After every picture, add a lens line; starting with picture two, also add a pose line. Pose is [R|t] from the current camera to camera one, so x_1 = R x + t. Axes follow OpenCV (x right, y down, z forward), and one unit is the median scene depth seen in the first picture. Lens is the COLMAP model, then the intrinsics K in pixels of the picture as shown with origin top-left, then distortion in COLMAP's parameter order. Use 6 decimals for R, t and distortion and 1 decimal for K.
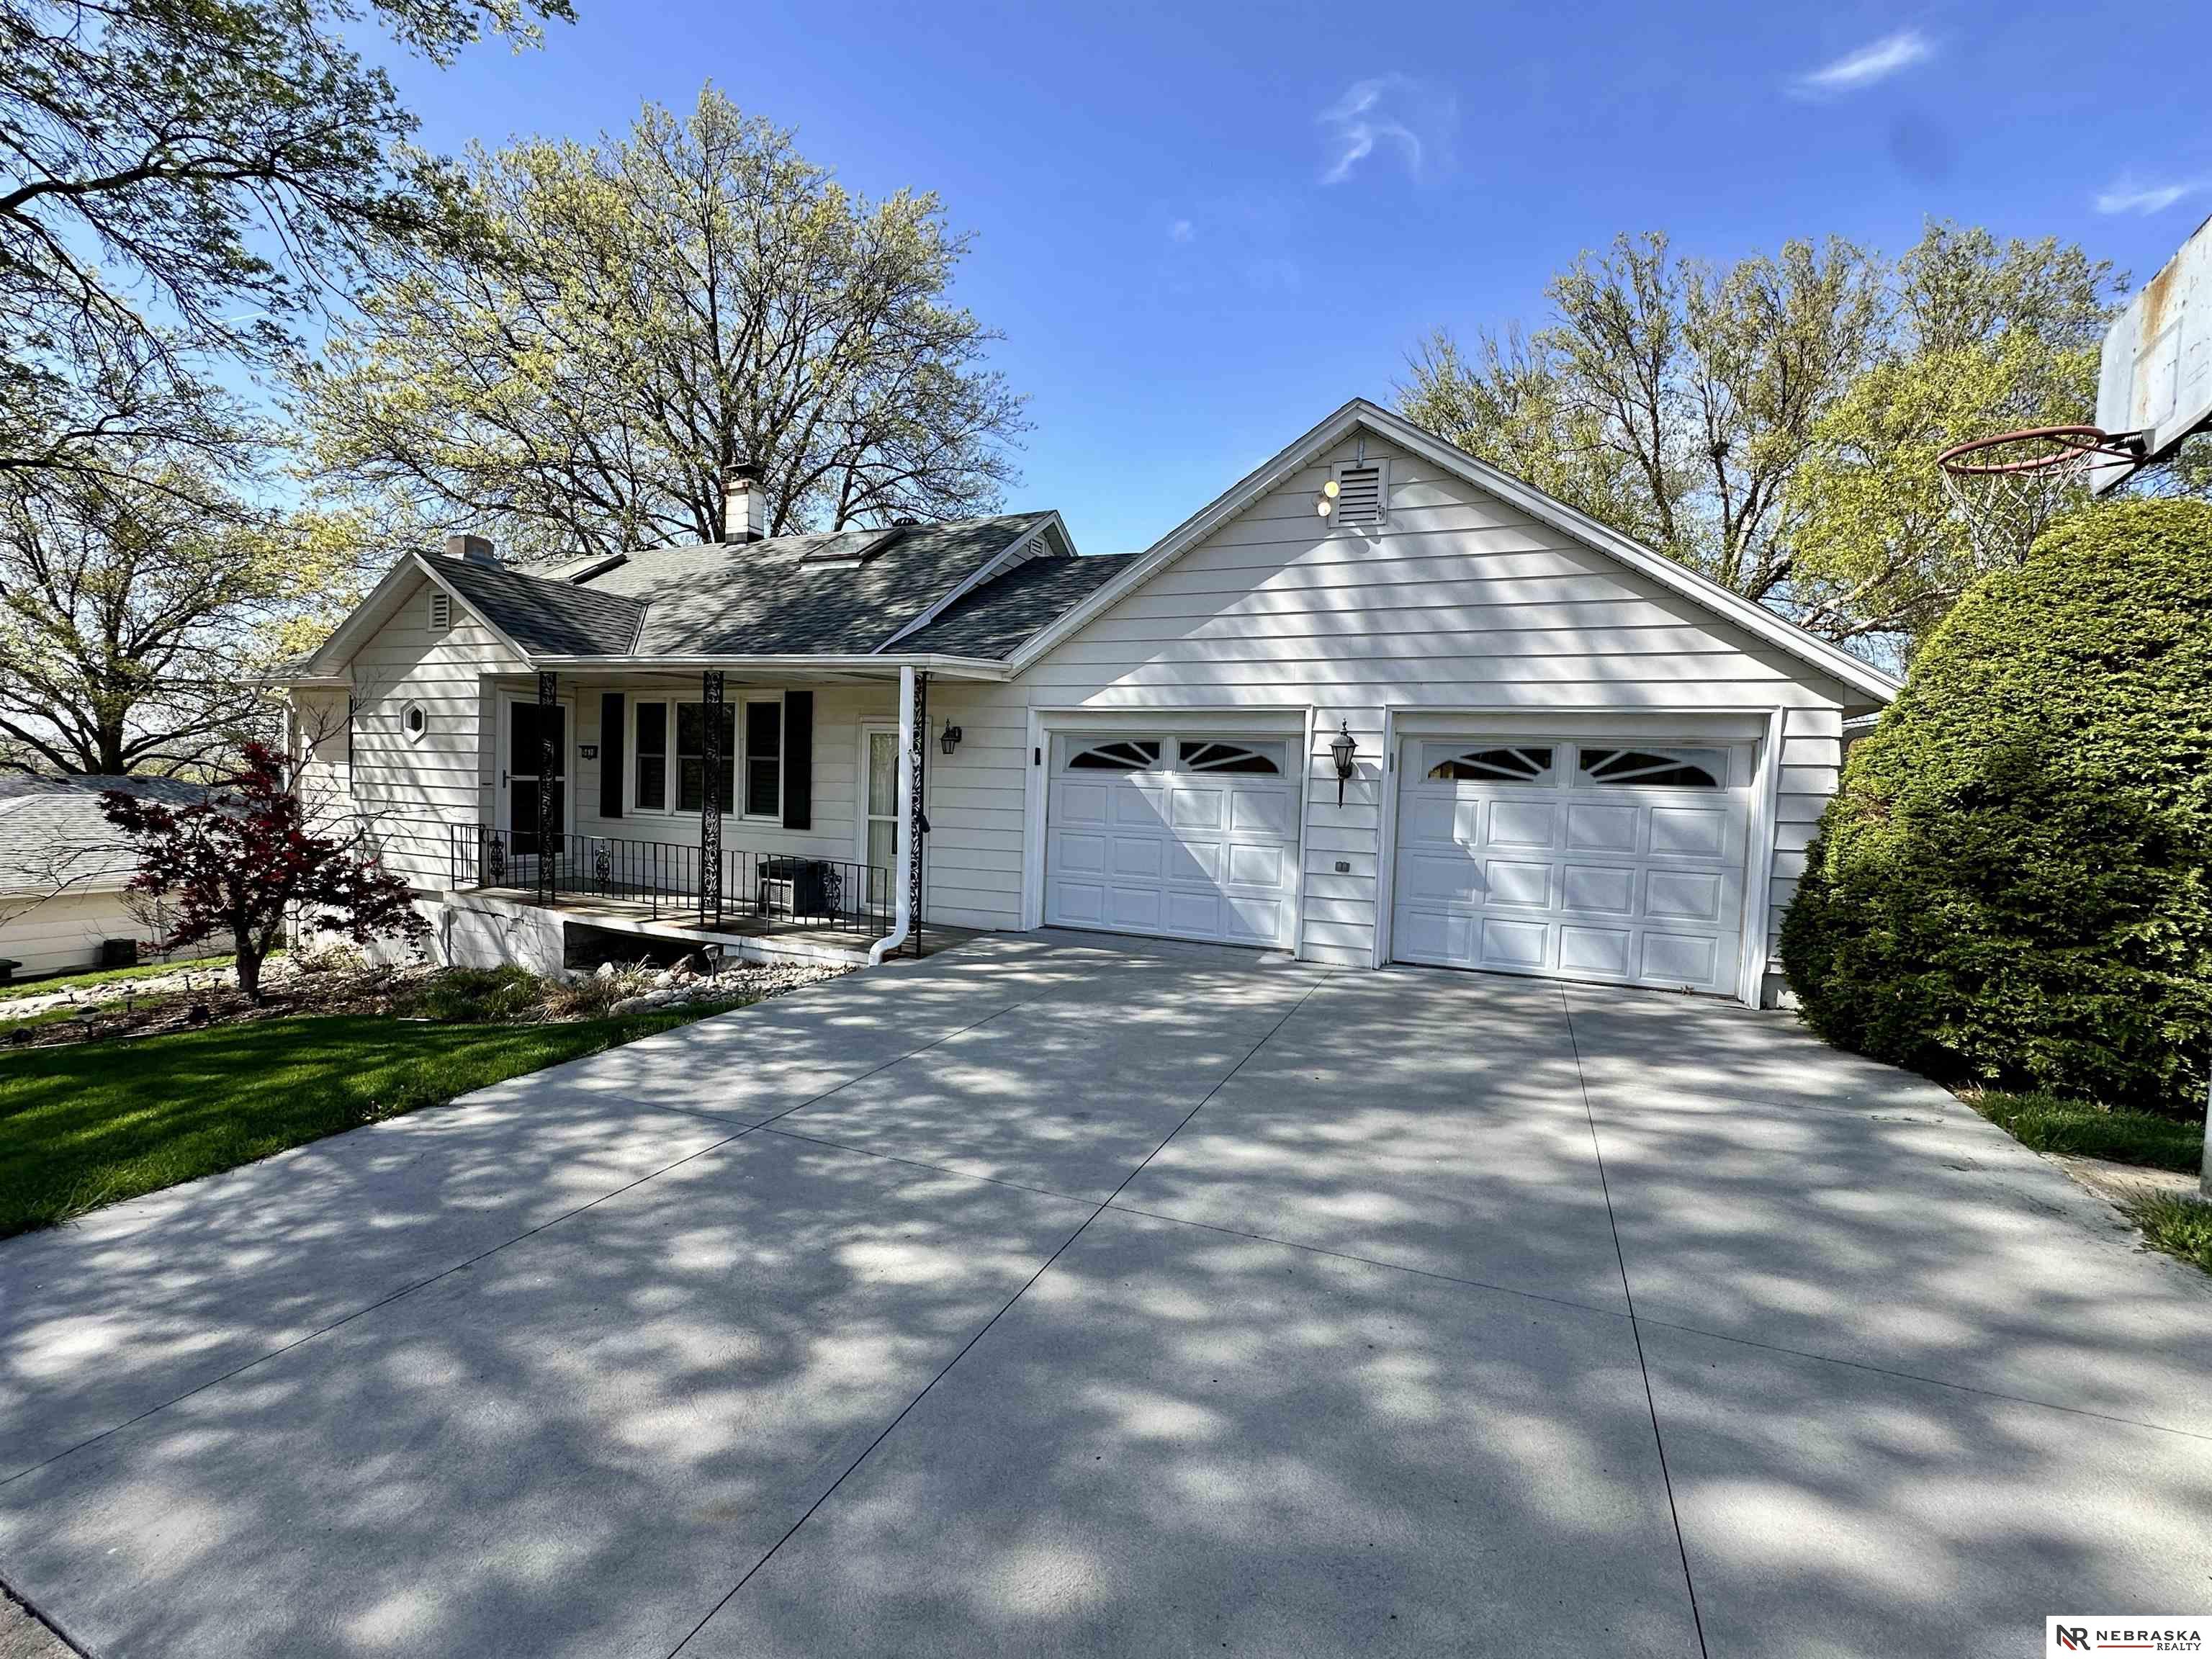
lens RADIAL K [[953.4, 0, 1106.0], [0, 953.4, 829.5], [0, 0, 1]] dist [-0.008161, 0.000136]
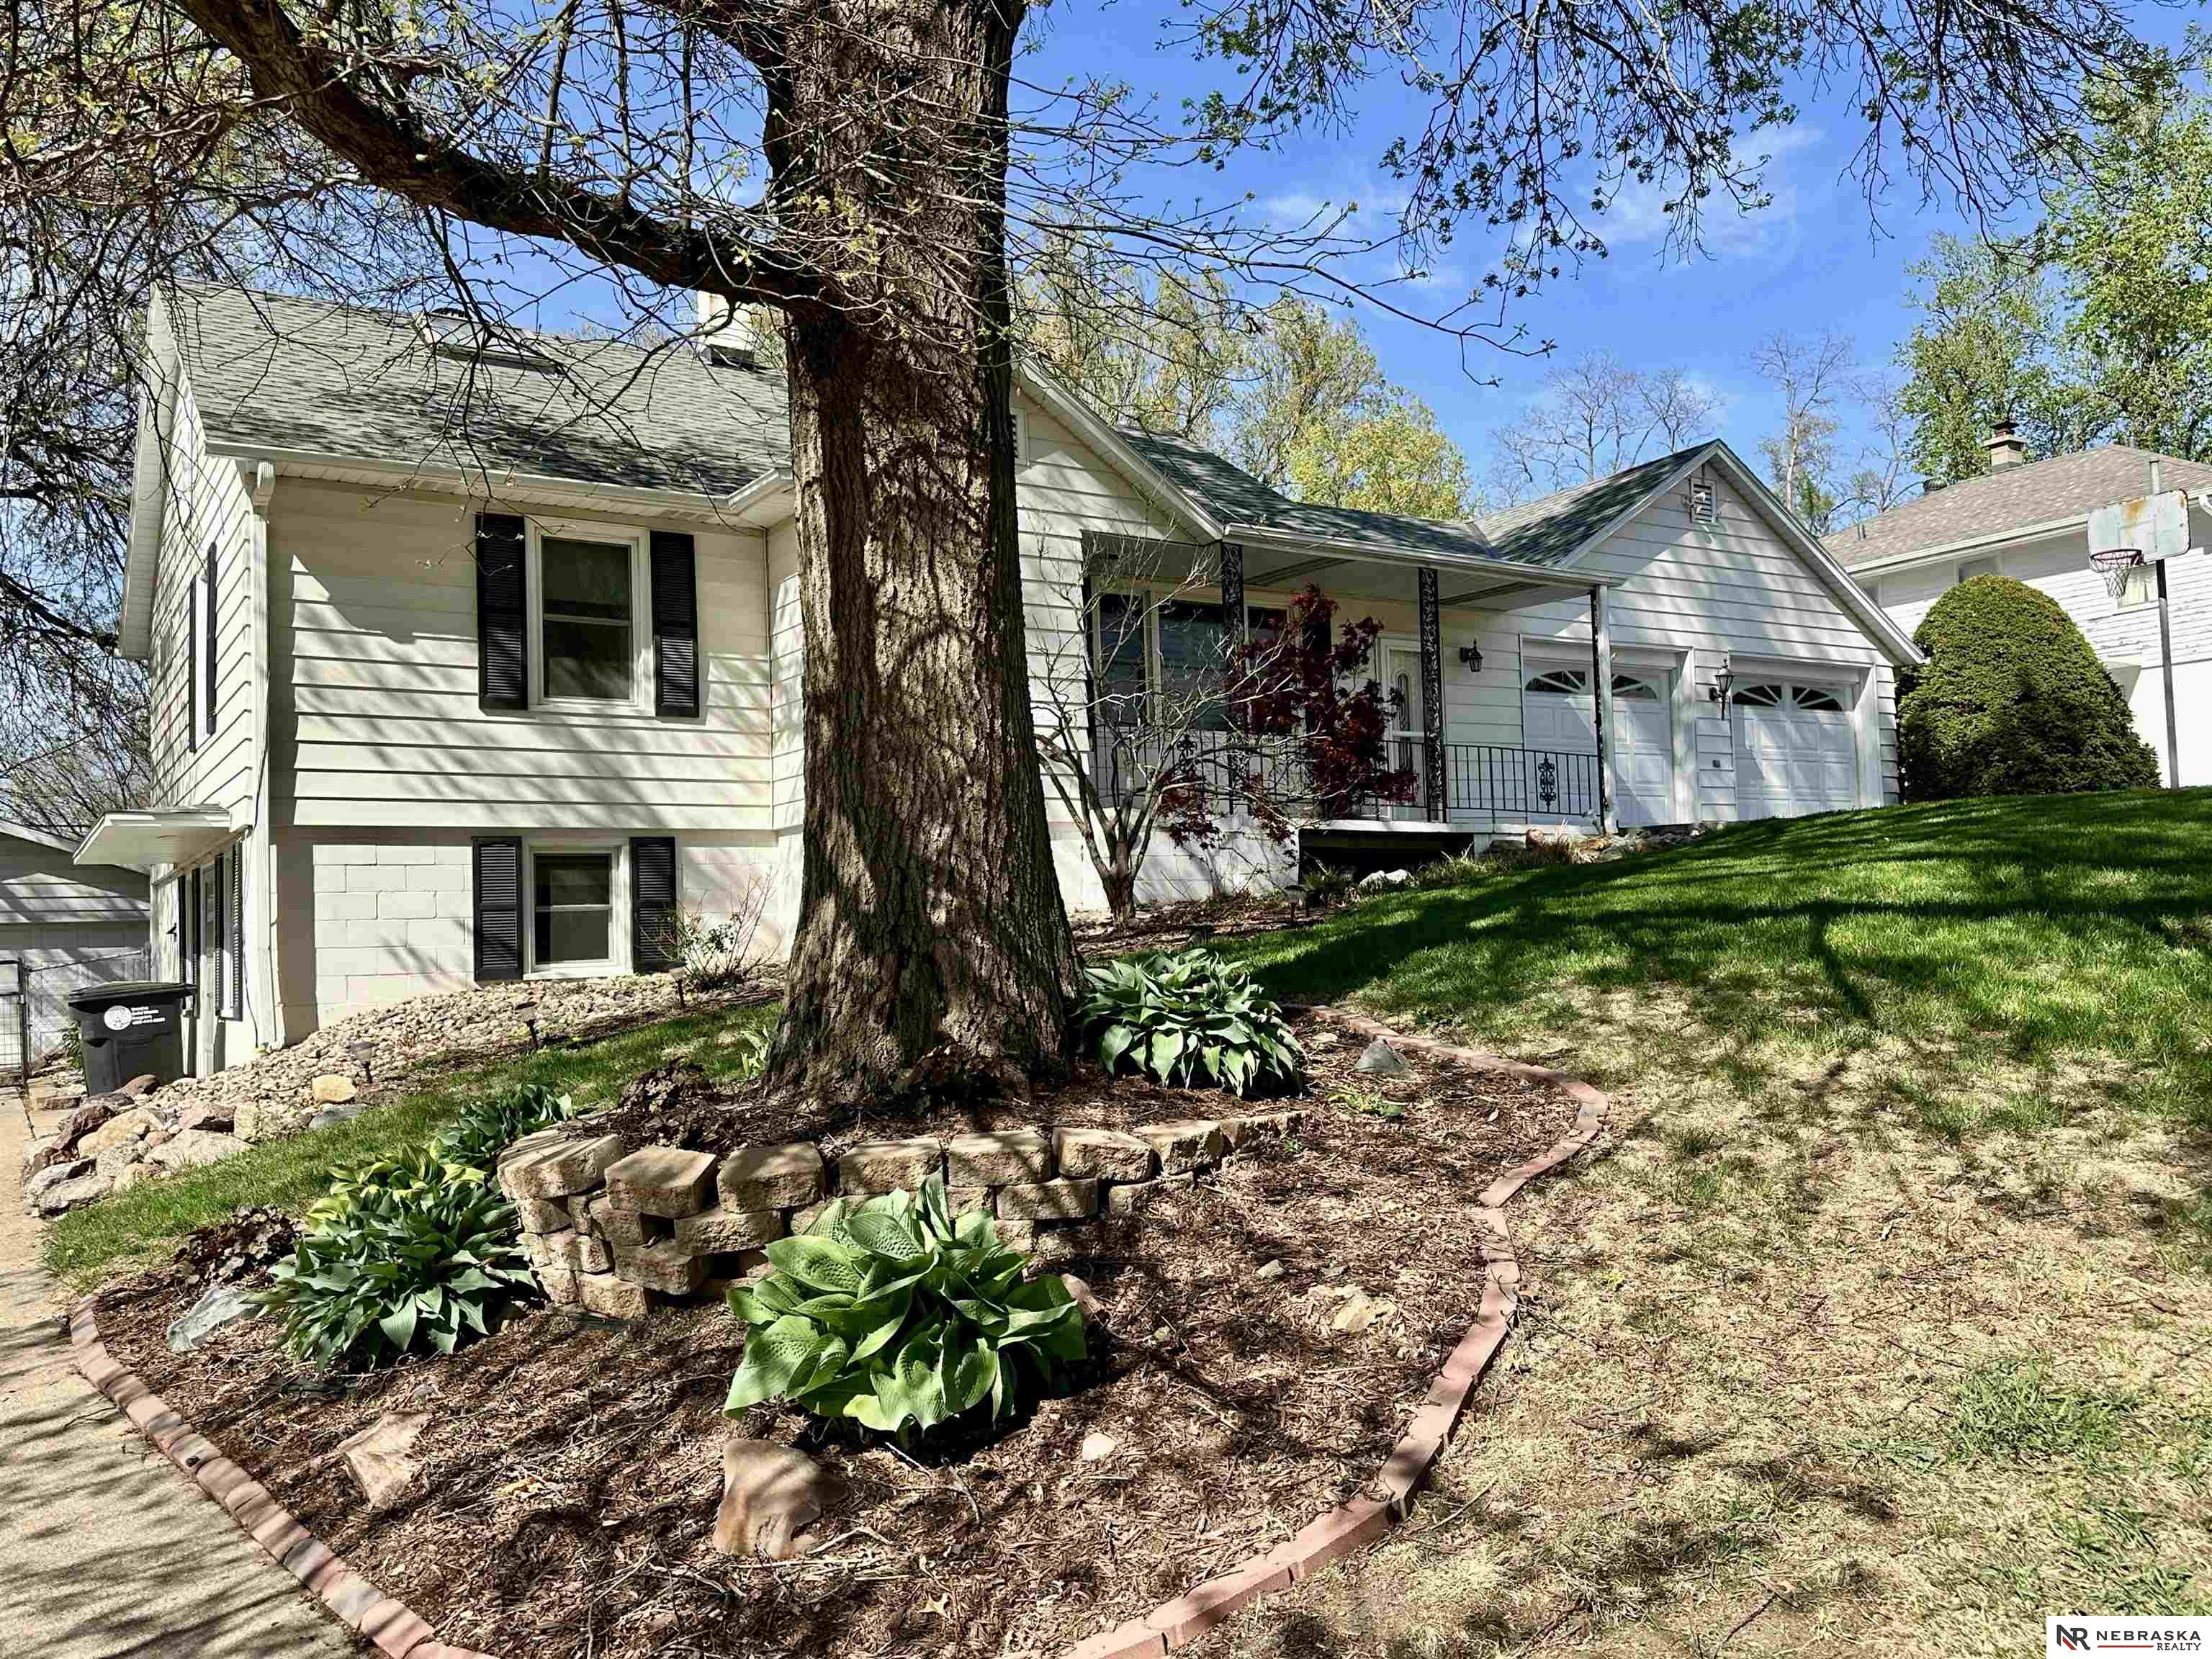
lens RADIAL K [[1750.7, 0, 1106.0], [0, 1750.7, 829.5], [0, 0, 1]] dist [0.111246, -0.176655]
pose [[0.559129, 0.004928, 0.829066, -1.940645], [0.094071, 0.993147, -0.069346, 0.186850], [-0.823726, 0.116765, 0.554834, 0.247341]]
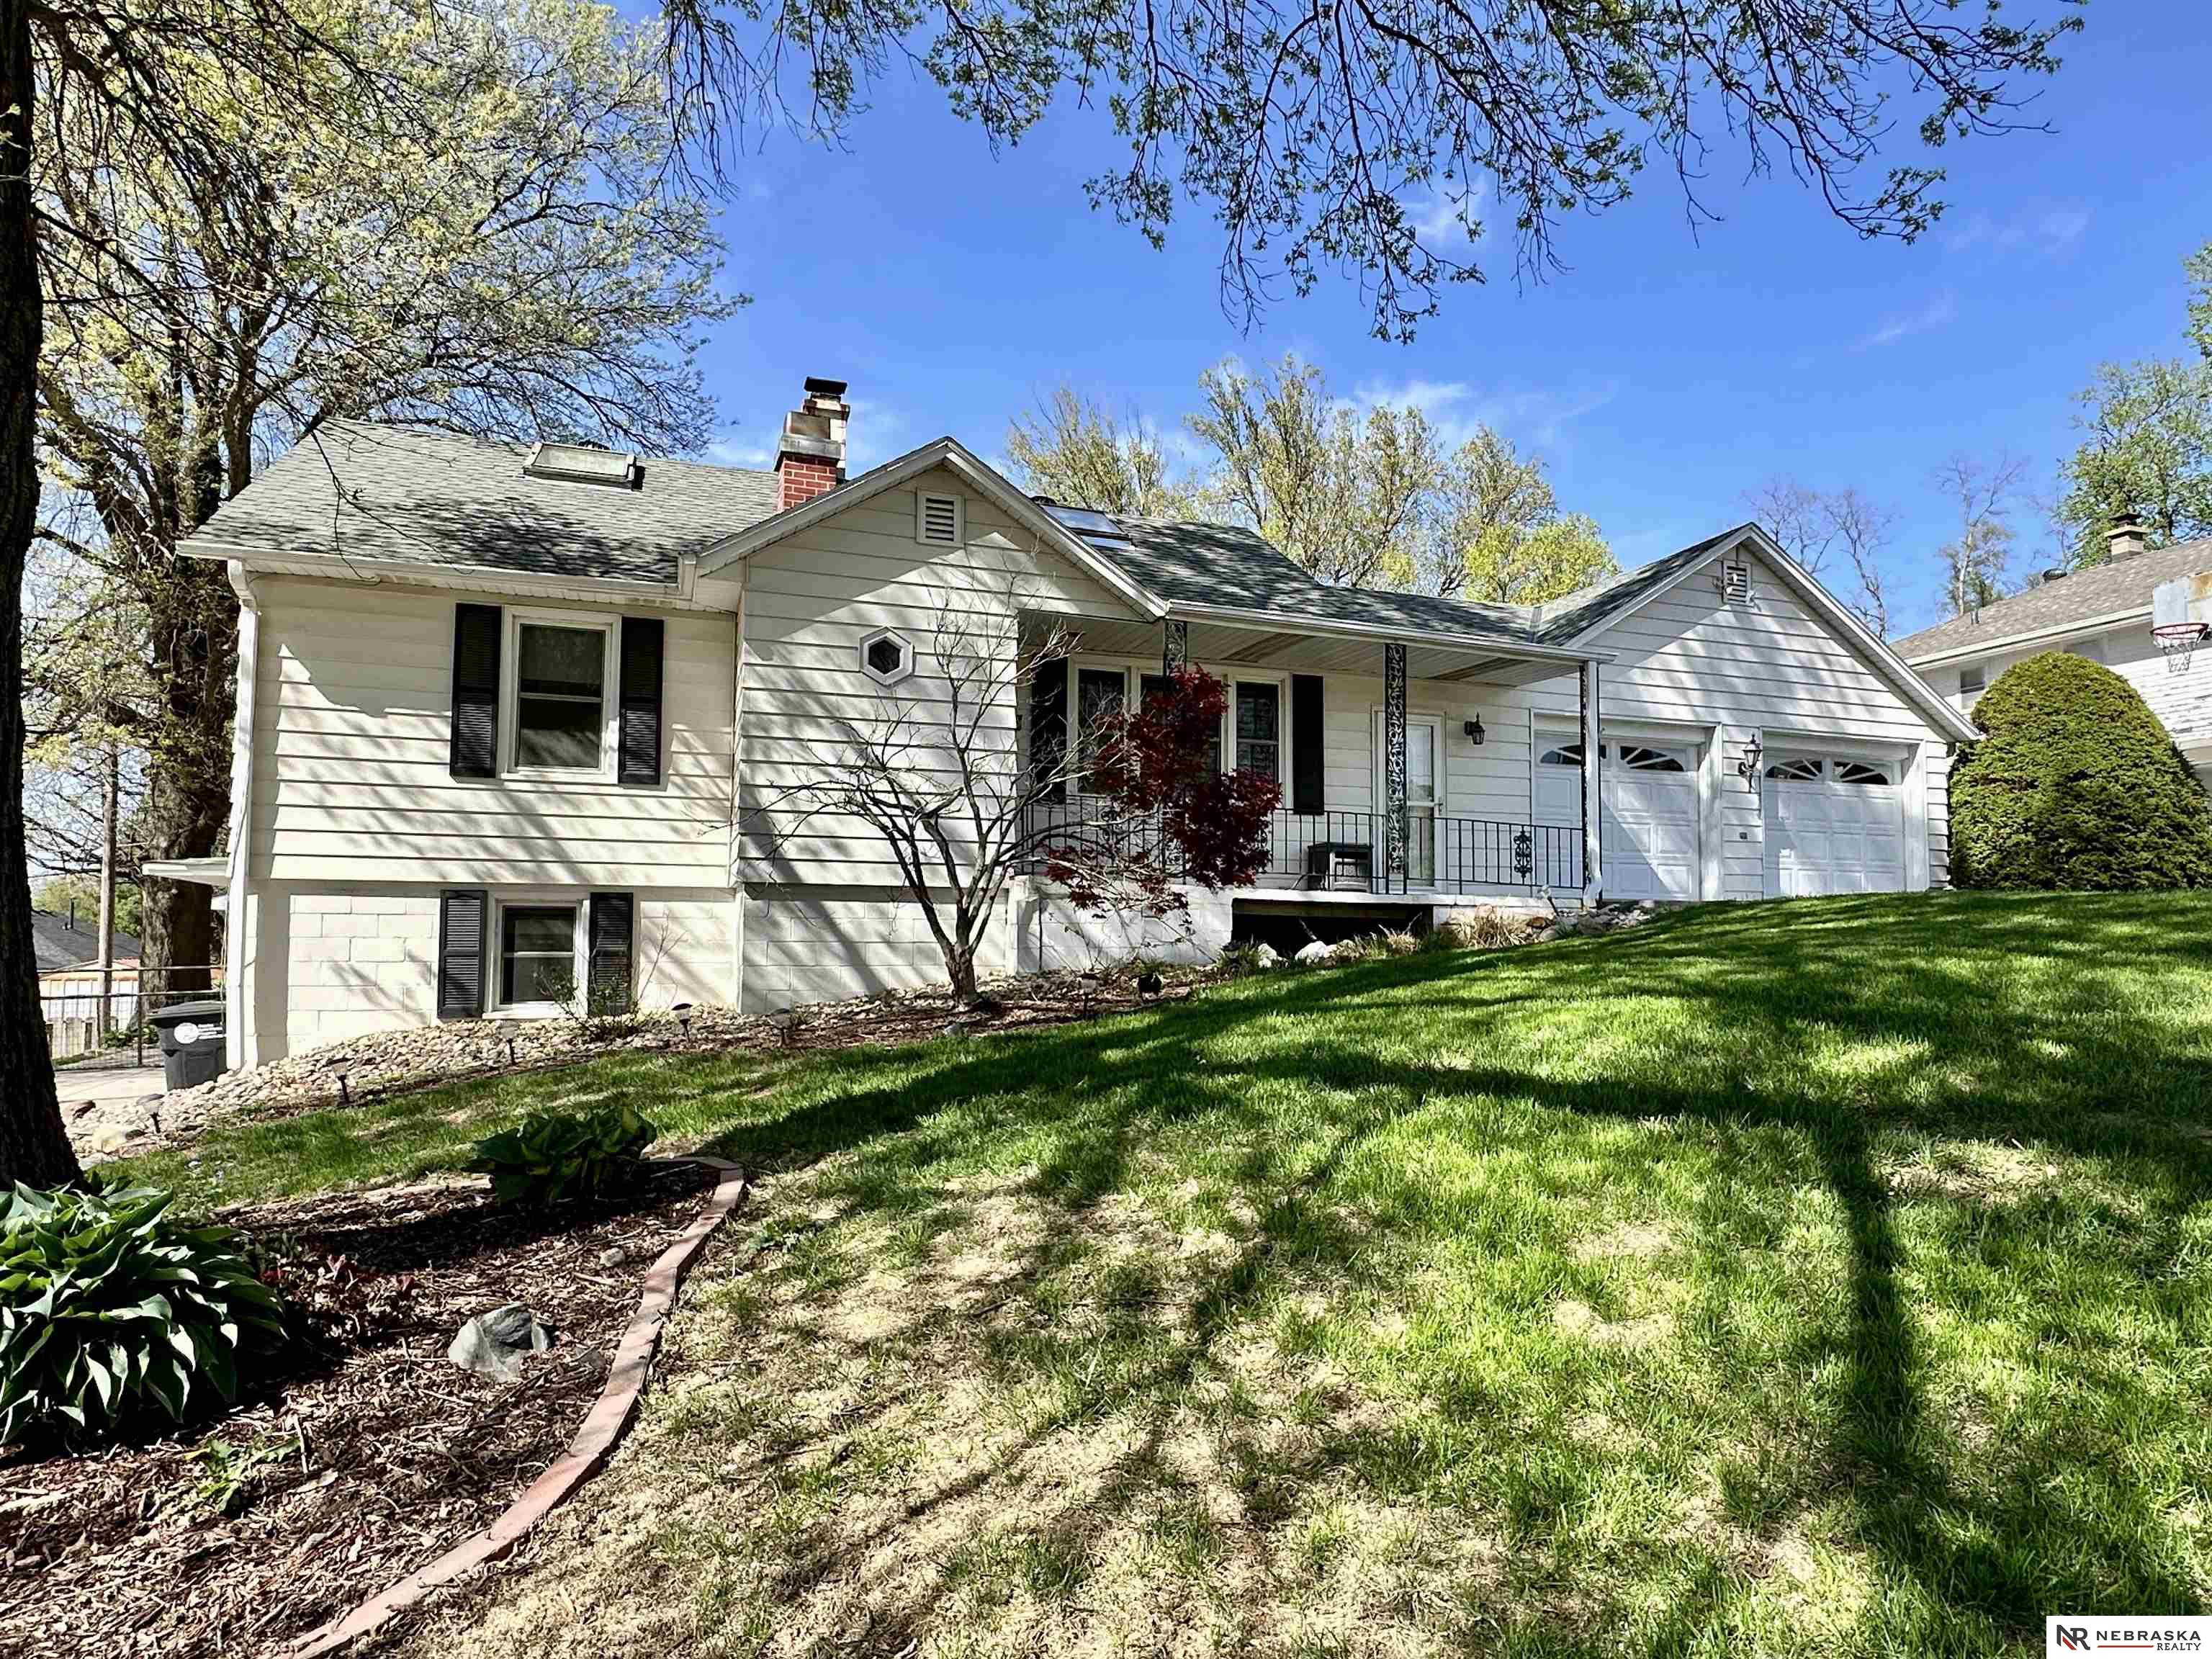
lens RADIAL K [[1304.0, 0, 1118.6], [0, 1304.0, 854.9], [0, 0, 1]] dist [-0.001866, 0.000636]
pose [[0.725133, 0.019916, 0.688321, -1.441214], [0.053602, 0.994916, -0.085255, 0.149889], [-0.686519, 0.098716, 0.720379, 0.184725]]
